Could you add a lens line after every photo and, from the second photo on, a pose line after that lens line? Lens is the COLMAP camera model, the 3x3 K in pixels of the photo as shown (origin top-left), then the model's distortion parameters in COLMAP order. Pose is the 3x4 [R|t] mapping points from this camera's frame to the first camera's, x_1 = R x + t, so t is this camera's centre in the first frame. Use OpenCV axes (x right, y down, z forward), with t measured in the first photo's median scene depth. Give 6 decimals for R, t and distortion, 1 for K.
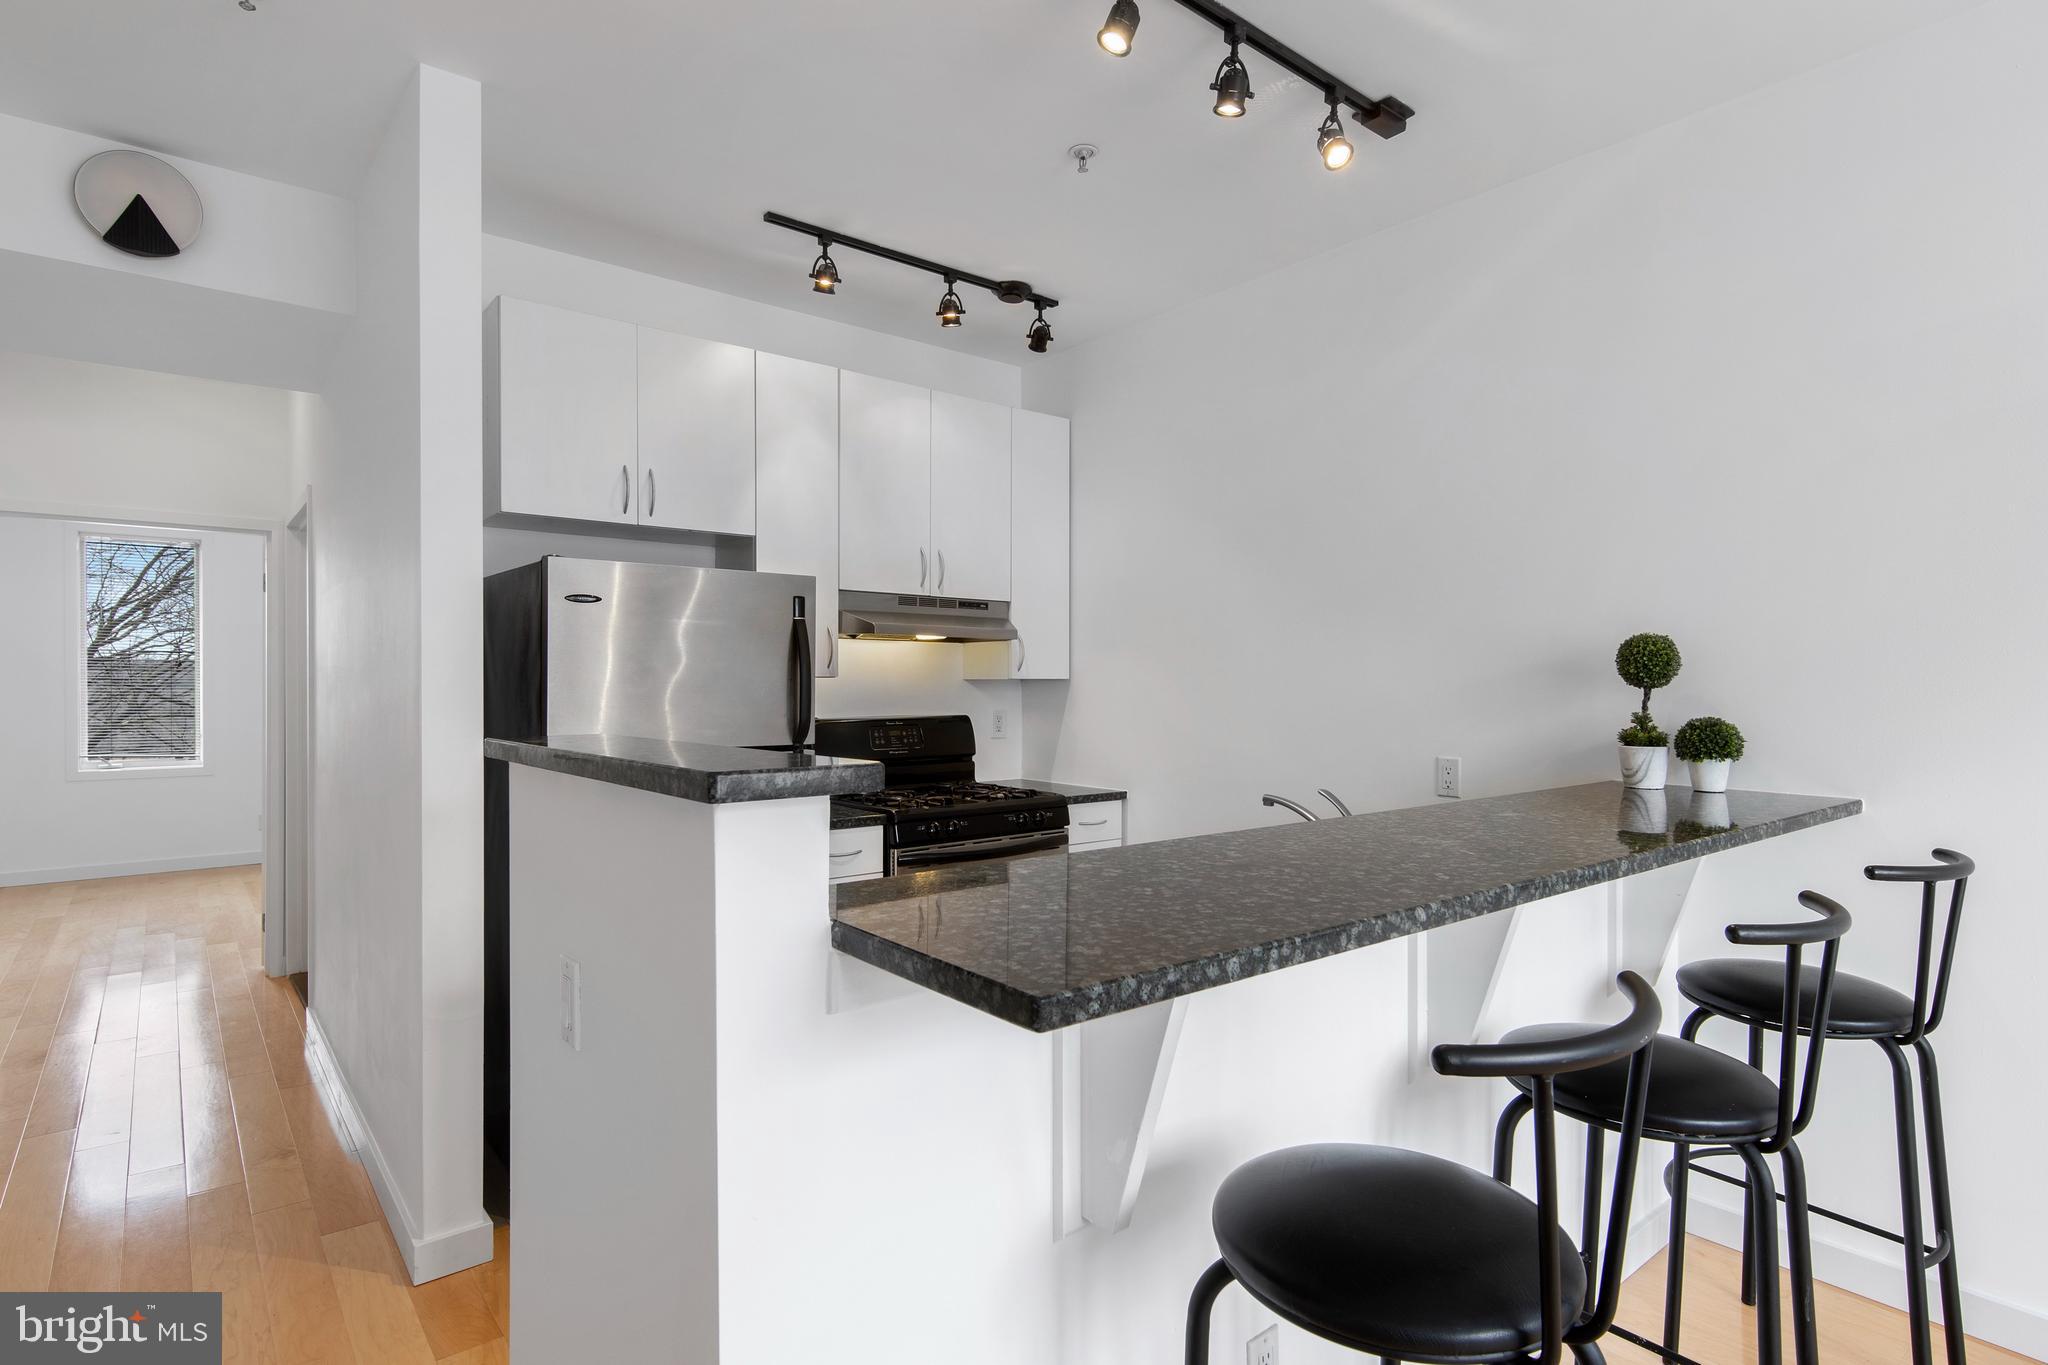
lens RADIAL K [[1044.1, 0, 1023.7], [0, 1044.1, 682.3], [0, 0, 1]] dist [0.011807, -0.001995]
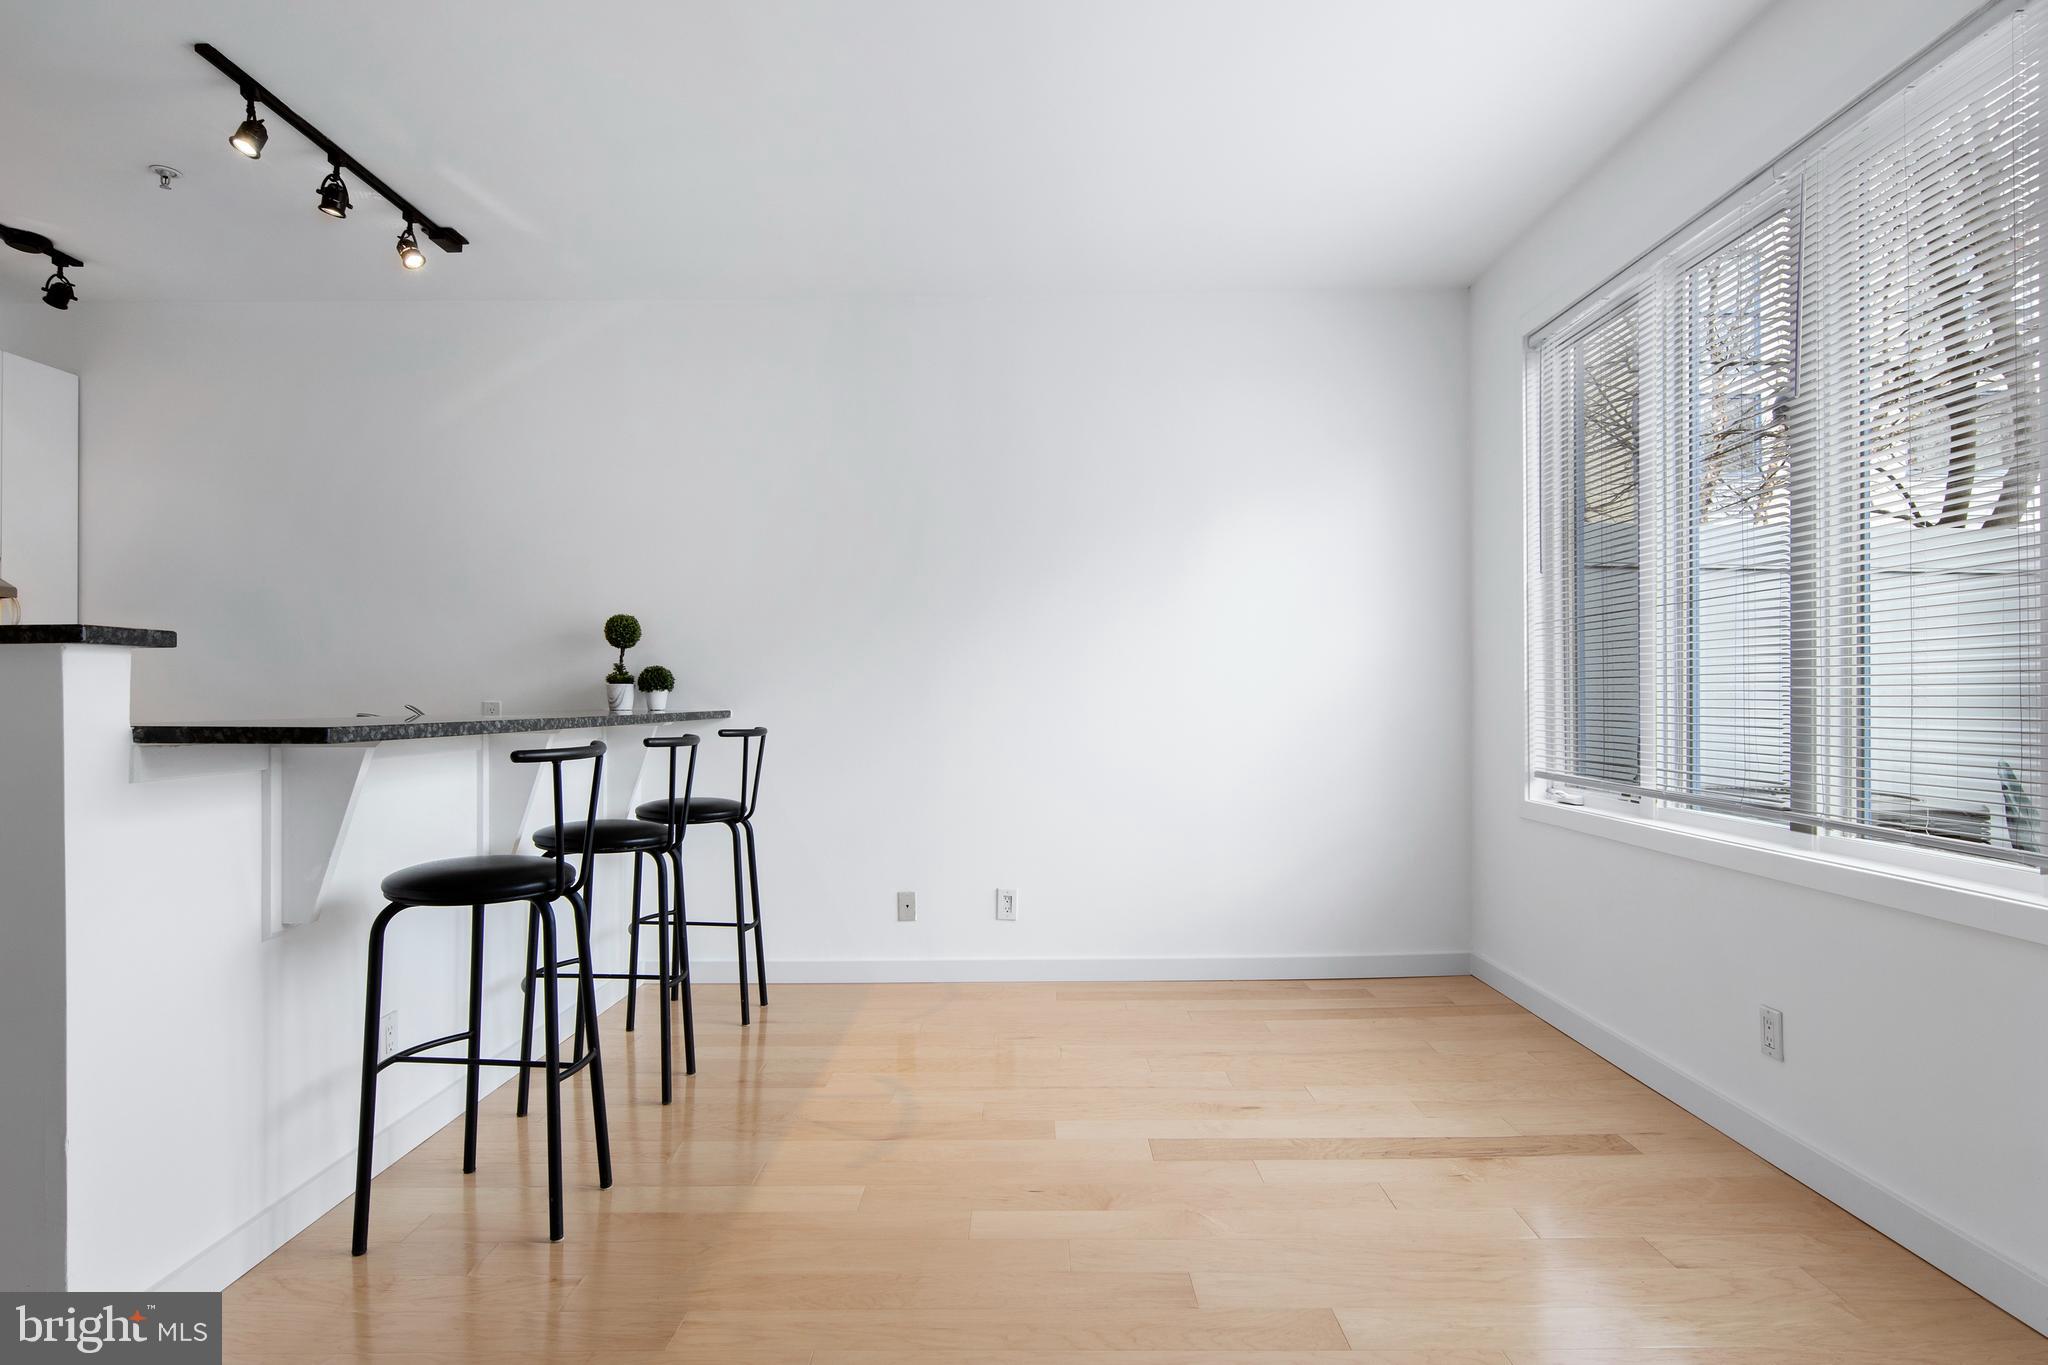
lens RADIAL K [[1044.1, 0, 1025.3], [0, 1044.1, 688.8], [0, 0, 1]] dist [0.011807, -0.001995]
pose [[0.638400, 0.001463, 0.769703, -0.261498], [0.003897, 0.999979, -0.005133, 0.084616], [-0.769695, 0.006276, 0.638381, -0.532498]]
